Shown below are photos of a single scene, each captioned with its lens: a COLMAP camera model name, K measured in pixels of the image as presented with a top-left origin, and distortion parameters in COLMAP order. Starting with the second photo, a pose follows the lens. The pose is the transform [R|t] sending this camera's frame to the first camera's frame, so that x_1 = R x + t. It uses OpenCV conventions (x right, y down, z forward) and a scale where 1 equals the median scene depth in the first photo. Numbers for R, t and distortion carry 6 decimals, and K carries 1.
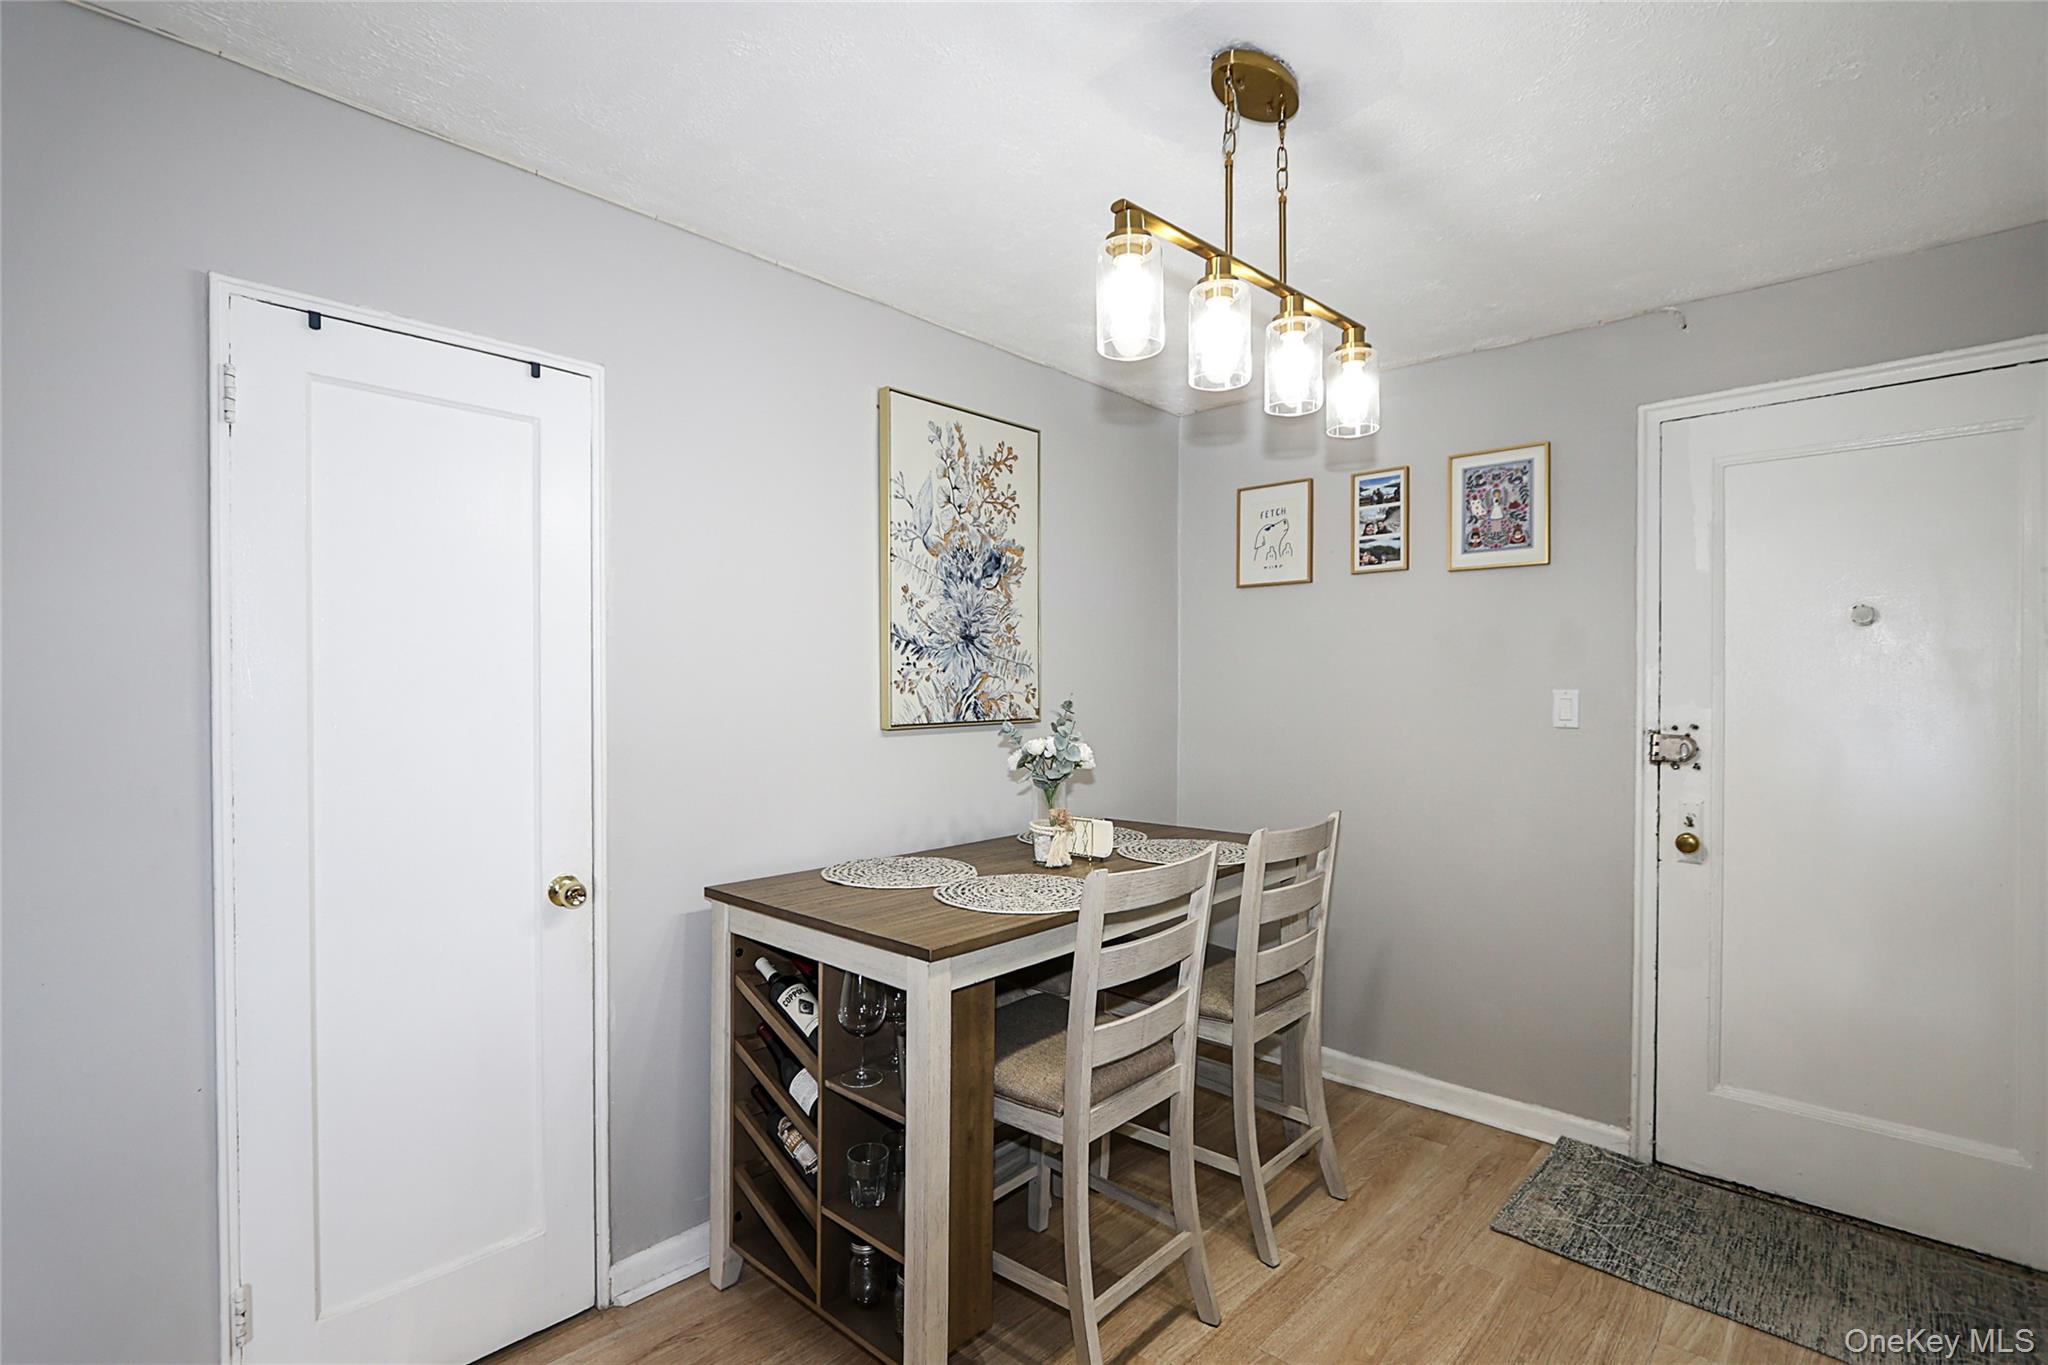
lens RADIAL K [[967.7, 0, 1017.2], [0, 967.7, 694.8], [0, 0, 1]] dist [-0.001837, -0.000135]
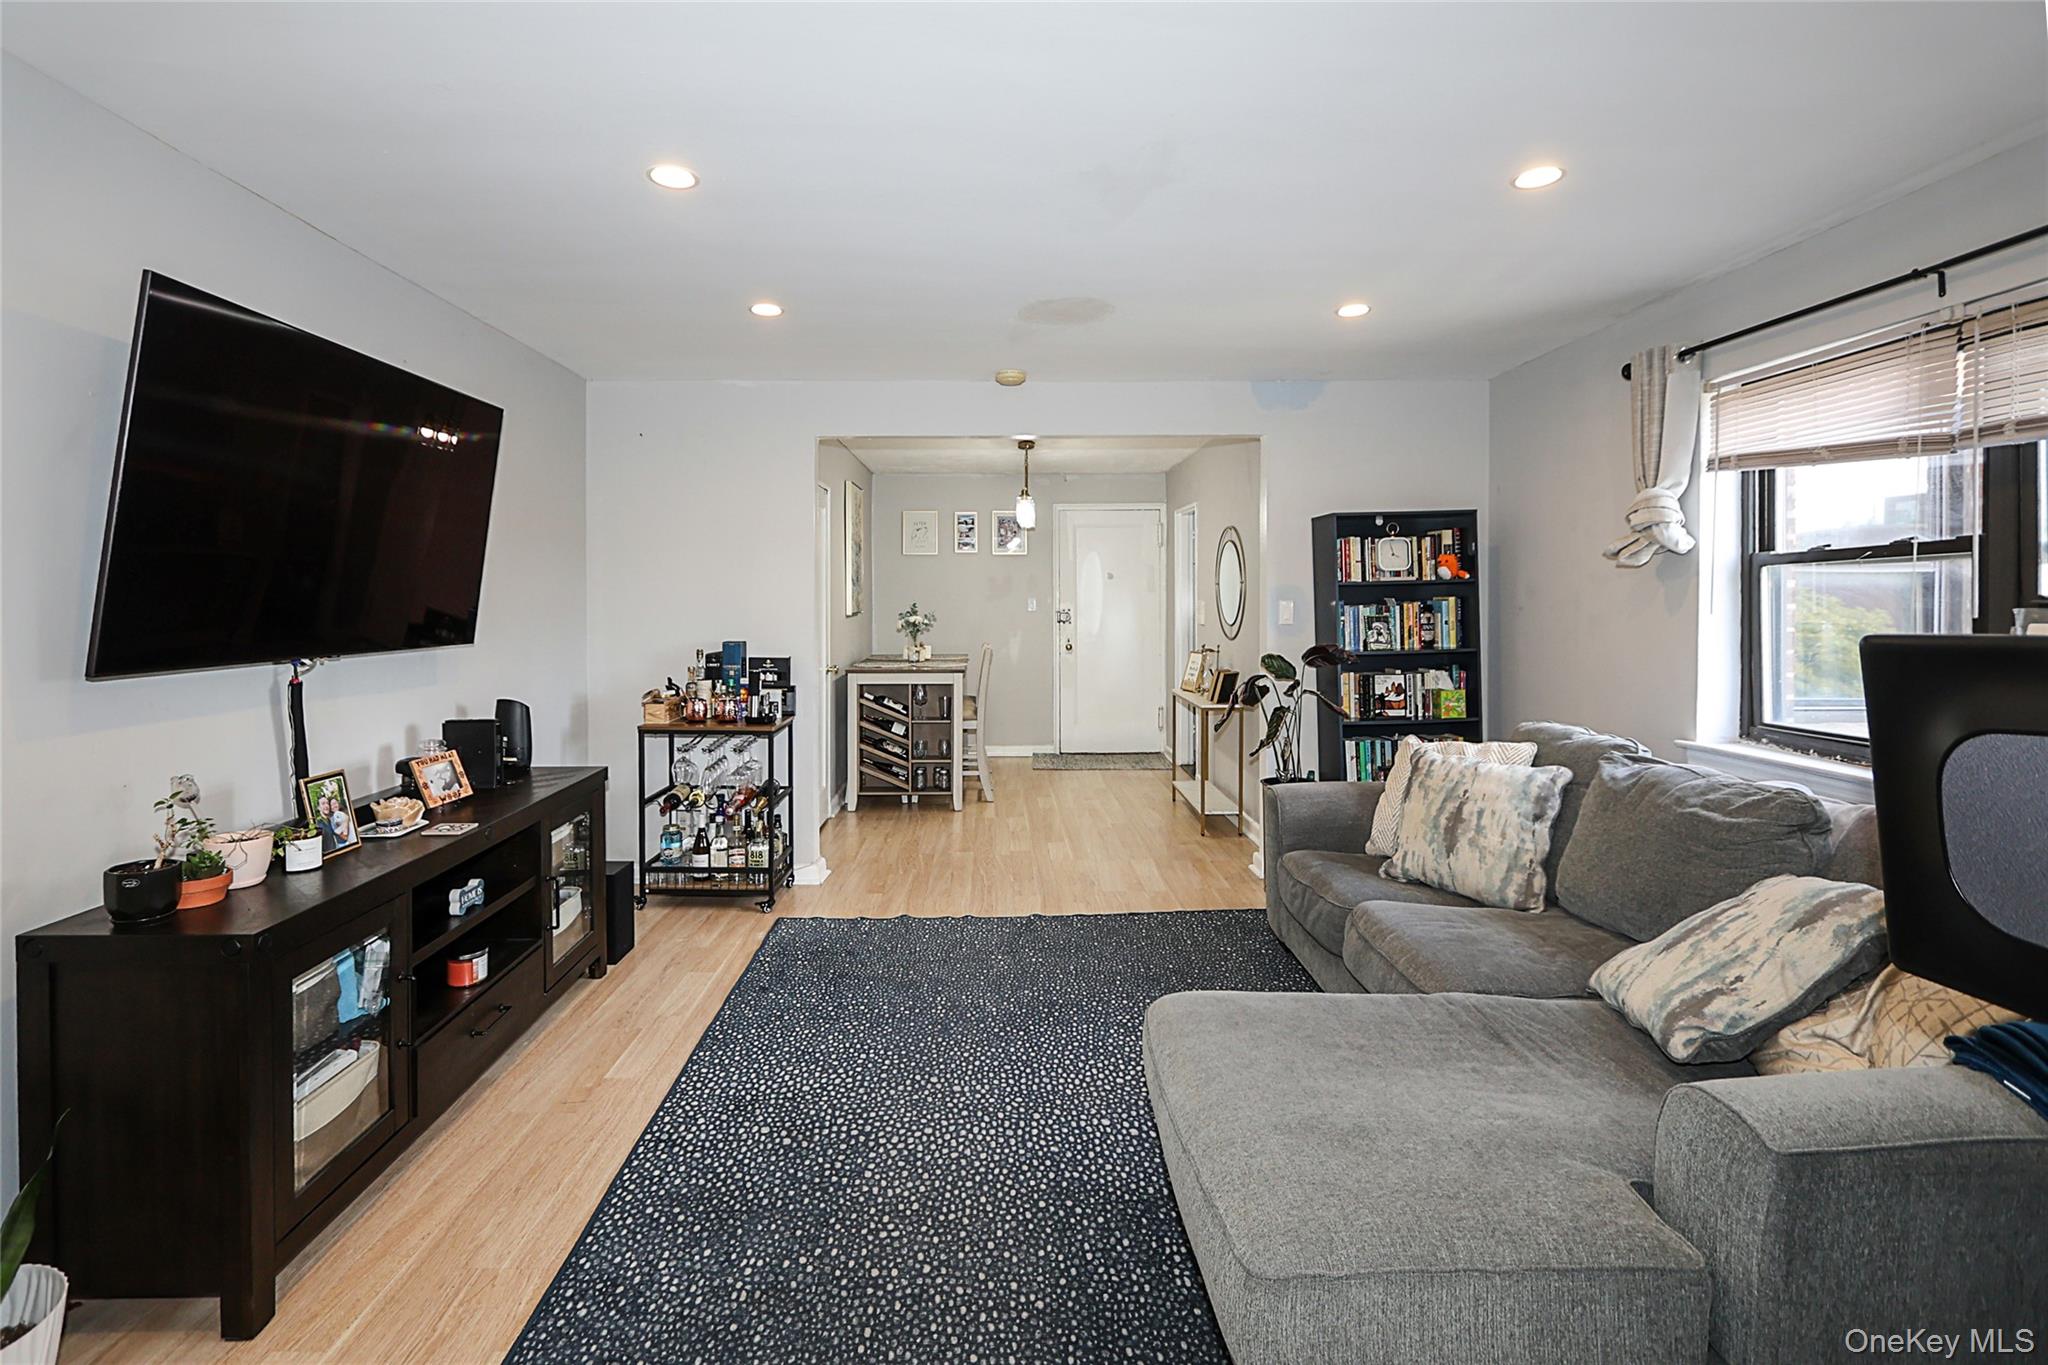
lens RADIAL K [[966.0, 0, 1018.5], [0, 966.0, 625.6], [0, 0, 1]] dist [-0.016557, 0.002020]
pose [[0.721763, -0.023938, 0.691726, -1.444677], [0.008083, 0.999625, 0.026159, 0.000200], [-0.692093, -0.013289, 0.721686, -1.041442]]
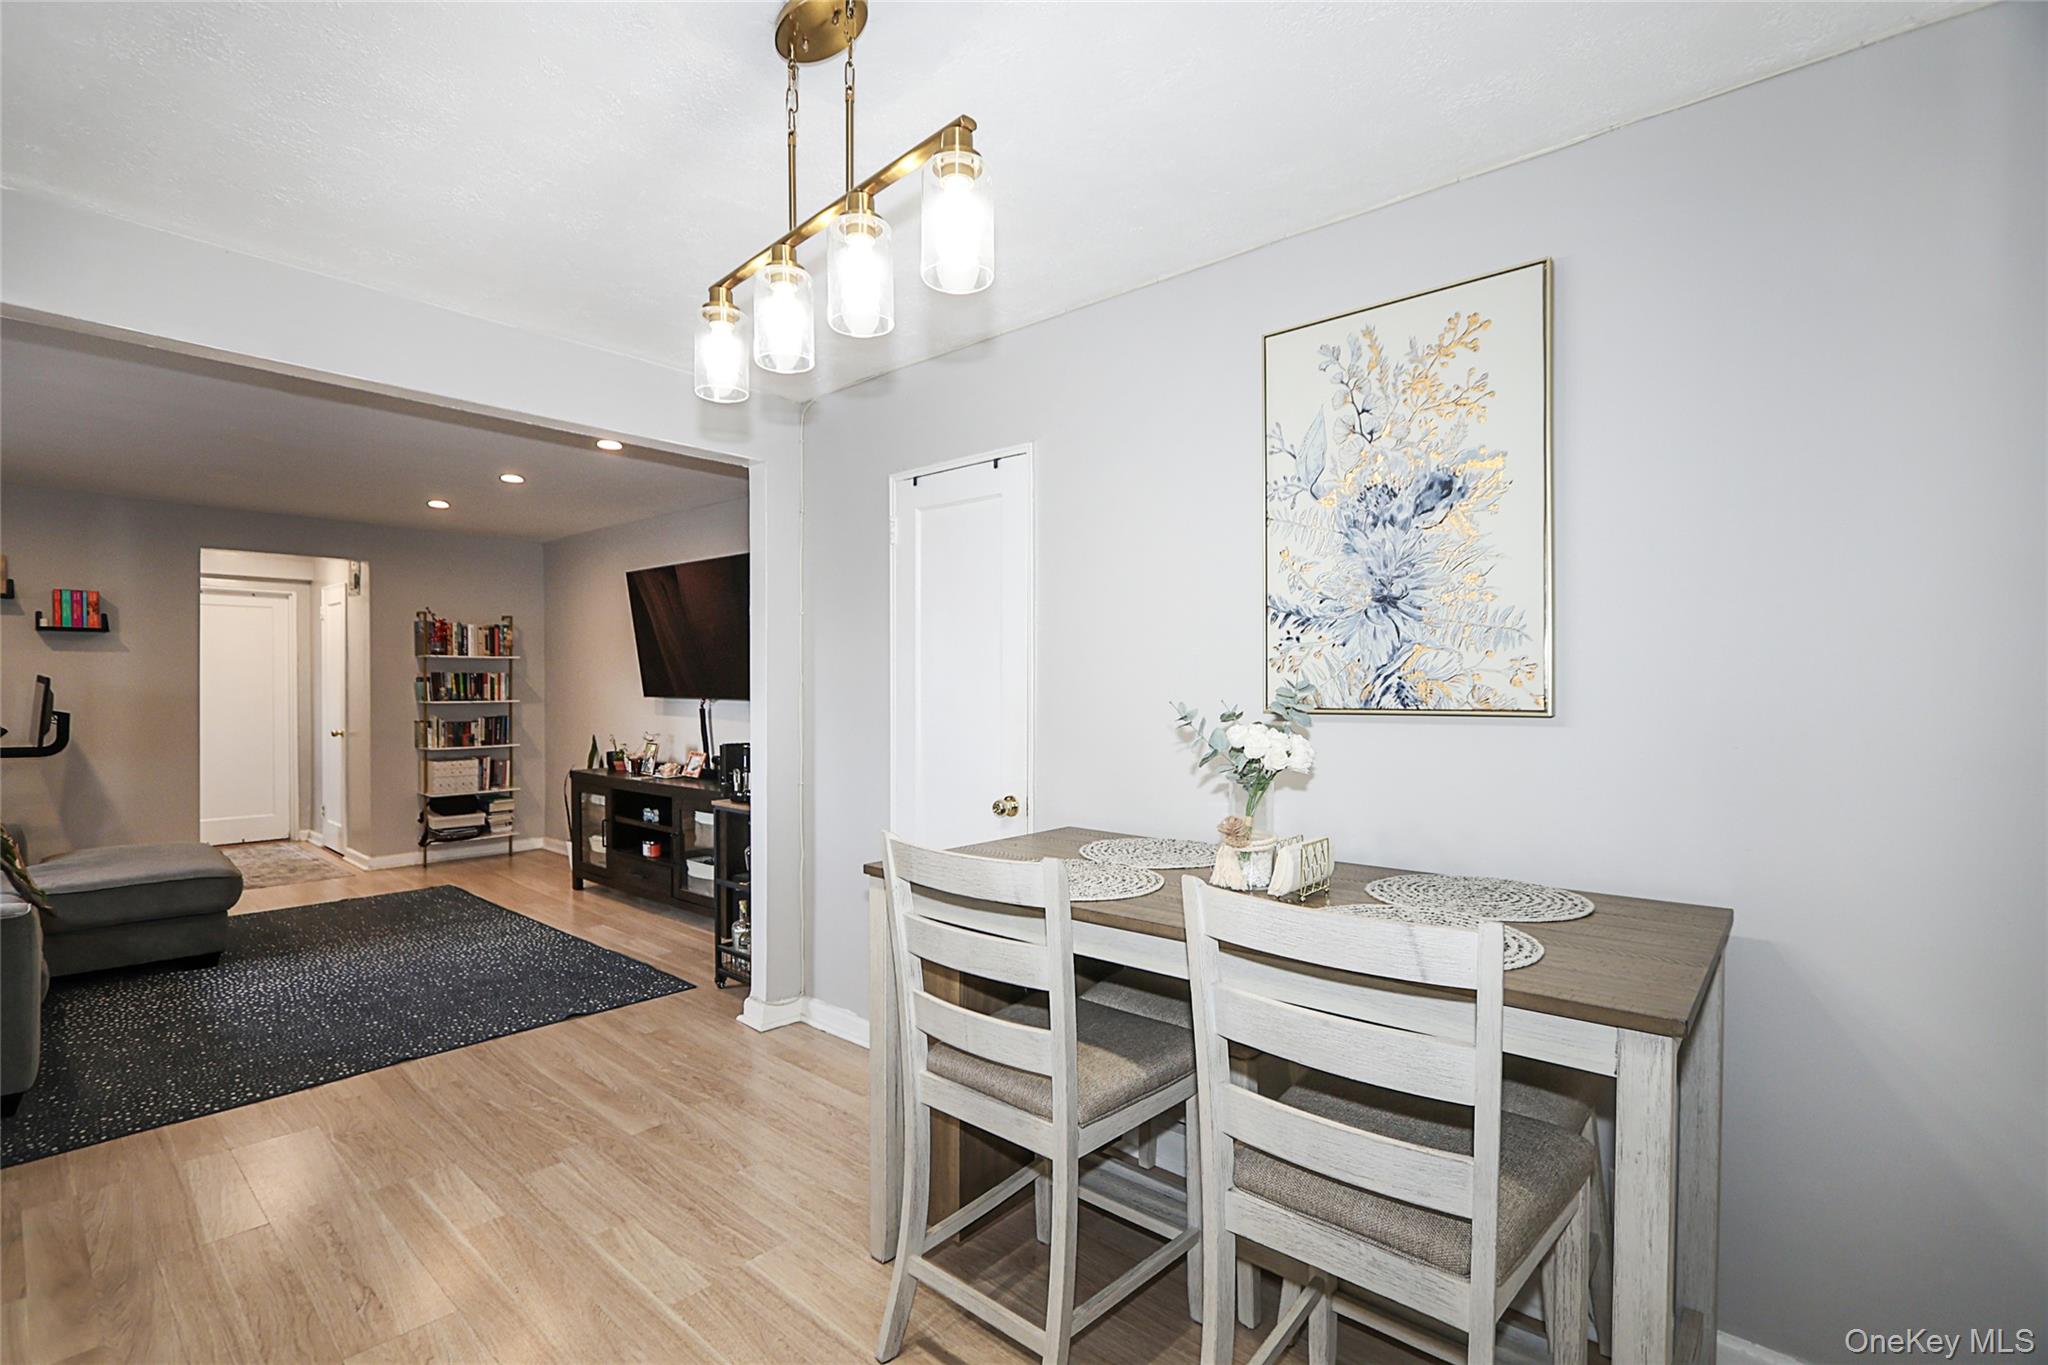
lens RADIAL K [[948.6, 0, 1023.5], [0, 948.6, 696.2], [0, 0, 1]] dist [0.000390, -0.000239]
pose [[0.007315, 0.014057, -0.999874, 0.698327], [-0.008550, 0.999866, 0.013995, 0.009494], [0.999937, 0.008447, 0.007434, 0.708768]]
